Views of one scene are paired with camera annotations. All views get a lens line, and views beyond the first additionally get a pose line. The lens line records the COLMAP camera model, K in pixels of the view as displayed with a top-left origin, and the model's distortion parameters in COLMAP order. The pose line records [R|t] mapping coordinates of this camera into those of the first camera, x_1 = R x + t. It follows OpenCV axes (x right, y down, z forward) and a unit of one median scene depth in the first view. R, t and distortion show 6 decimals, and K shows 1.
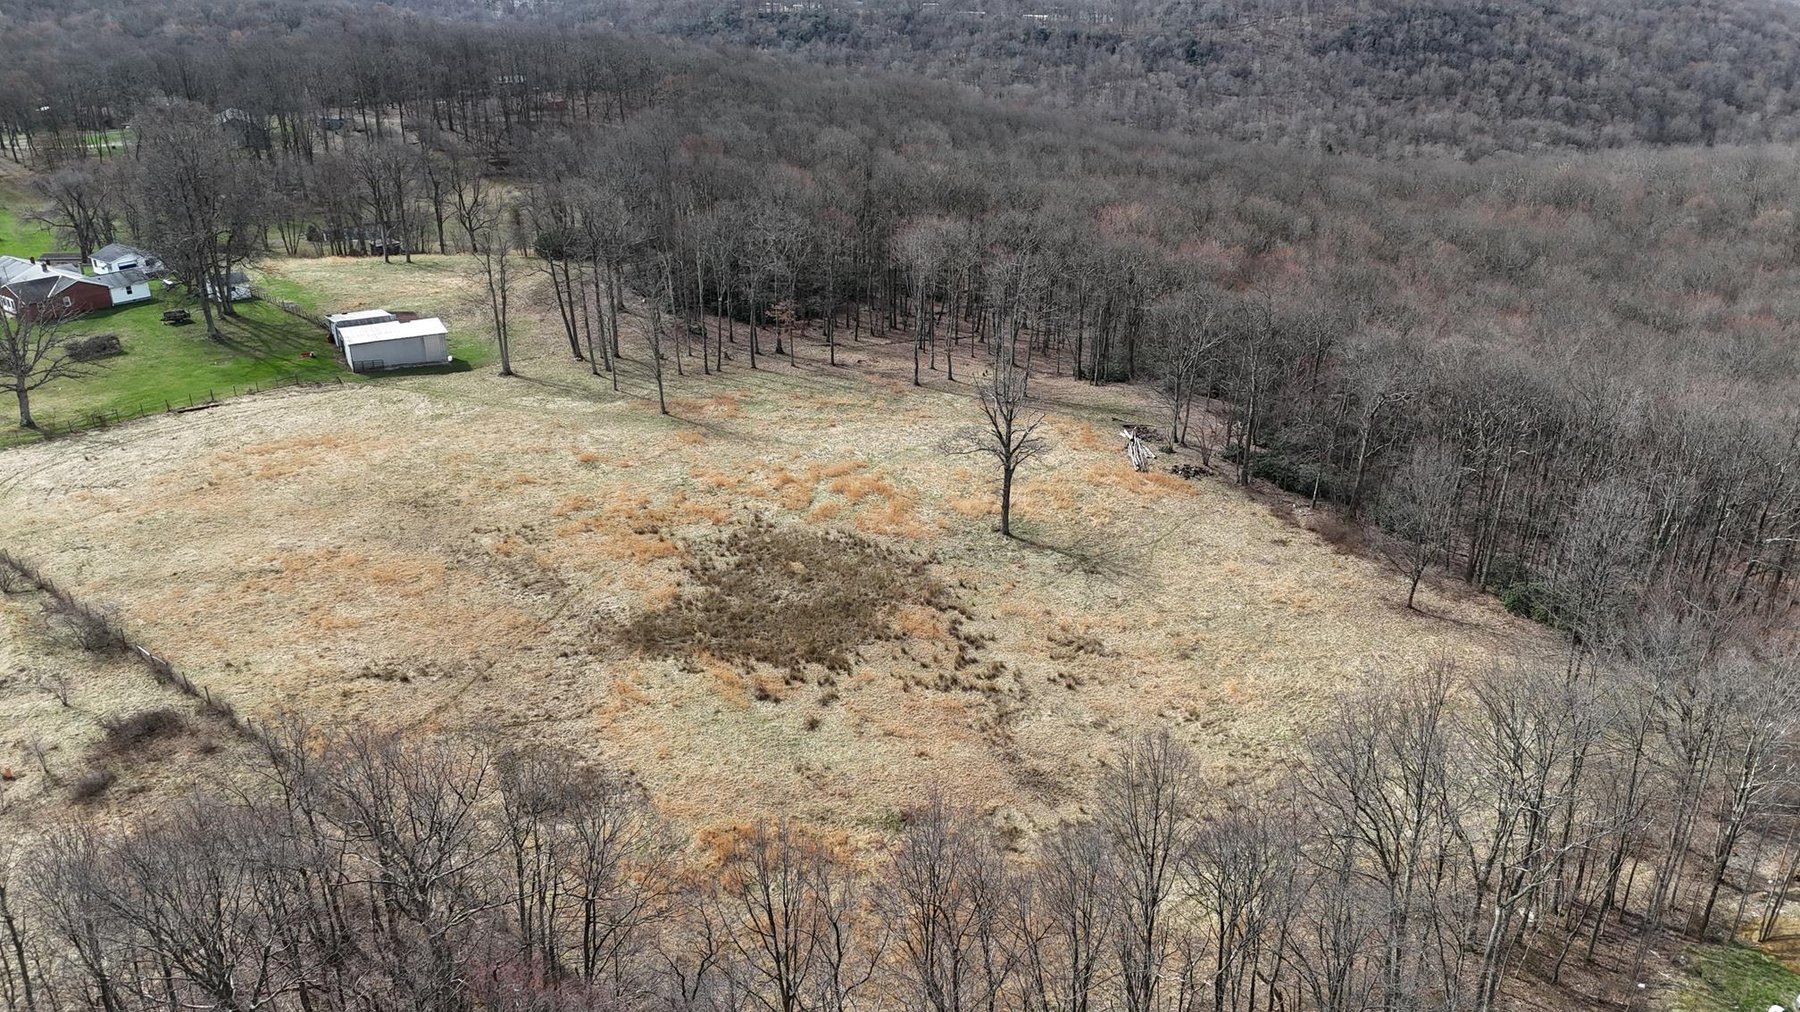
lens RADIAL K [[1330.2, 0, 893.9], [0, 1330.2, 498.9], [0, 0, 1]] dist [0.081660, -0.075982]
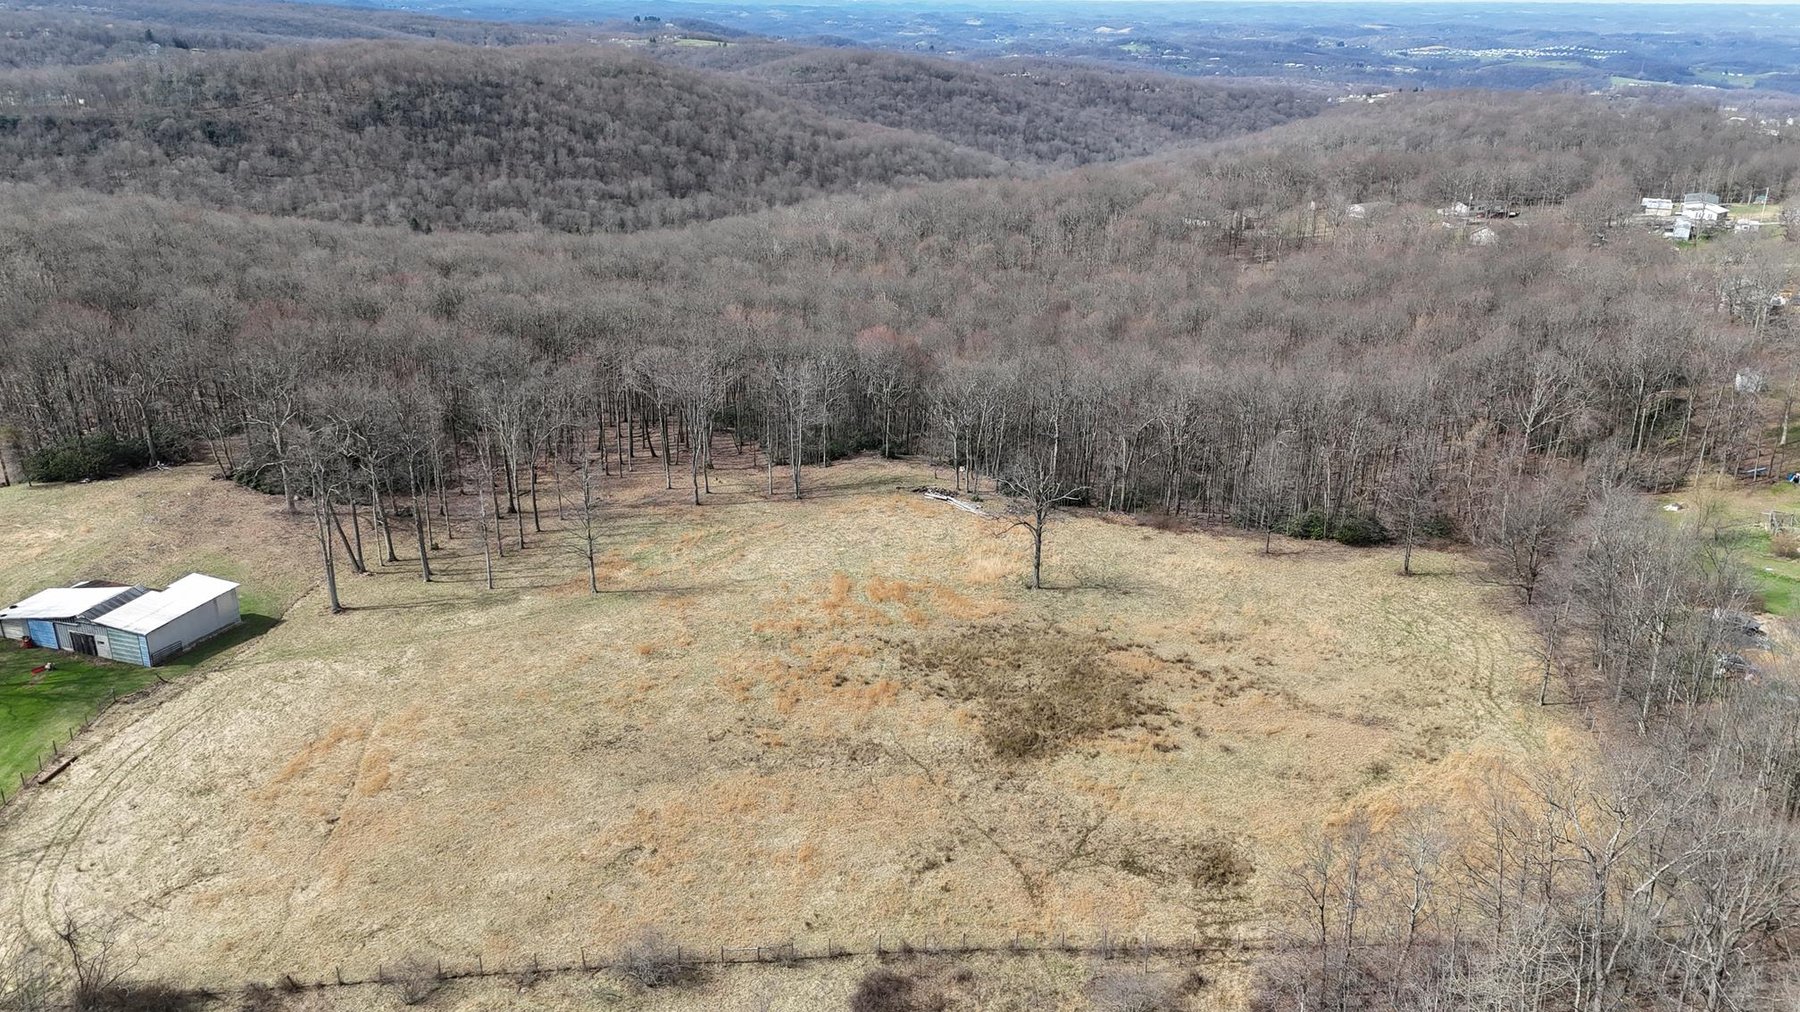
lens RADIAL K [[1330.2, 0, 893.9], [0, 1330.2, 498.9], [0, 0, 1]] dist [0.081660, -0.075982]
pose [[0.716235, -0.243576, 0.653972, -0.836365], [0.267899, 0.961277, 0.064629, -0.176966], [-0.644390, 0.128909, 0.753753, 0.178180]]
